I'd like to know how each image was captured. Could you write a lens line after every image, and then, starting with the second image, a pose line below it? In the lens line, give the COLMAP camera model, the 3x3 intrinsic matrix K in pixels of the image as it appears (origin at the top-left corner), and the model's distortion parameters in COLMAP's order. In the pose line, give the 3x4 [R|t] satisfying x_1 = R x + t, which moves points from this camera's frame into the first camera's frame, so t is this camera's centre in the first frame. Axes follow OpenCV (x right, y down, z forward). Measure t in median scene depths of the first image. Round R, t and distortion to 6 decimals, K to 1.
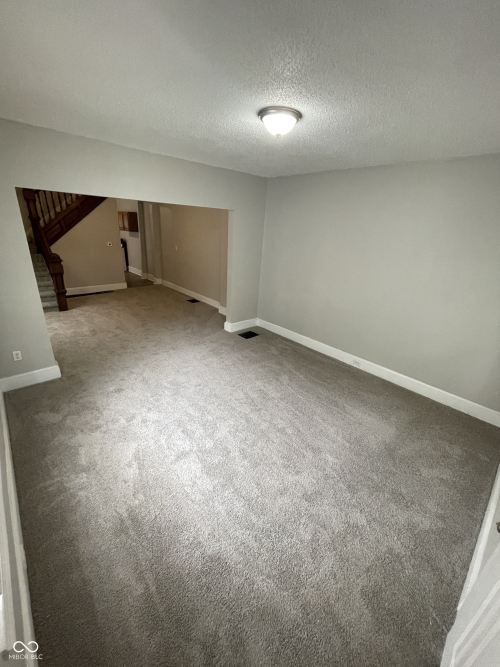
lens RADIAL K [[269.2, 0, 252.5], [0, 269.2, 332.8], [0, 0, 1]] dist [-0.000880, 0.000604]
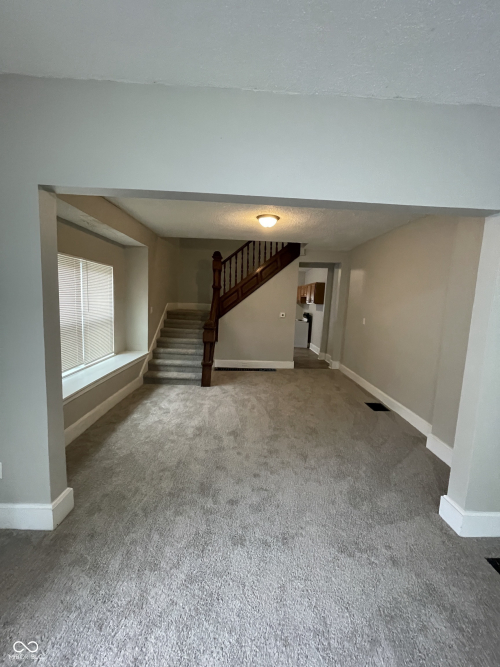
lens RADIAL K [[269.2, 0, 252.5], [0, 269.2, 332.8], [0, 0, 1]] dist [-0.000880, 0.000604]
pose [[0.756305, 0.055683, -0.651846, -0.064474], [-0.242218, 0.949398, -0.199933, -0.108630], [0.607728, 0.309099, 0.731522, 0.436844]]
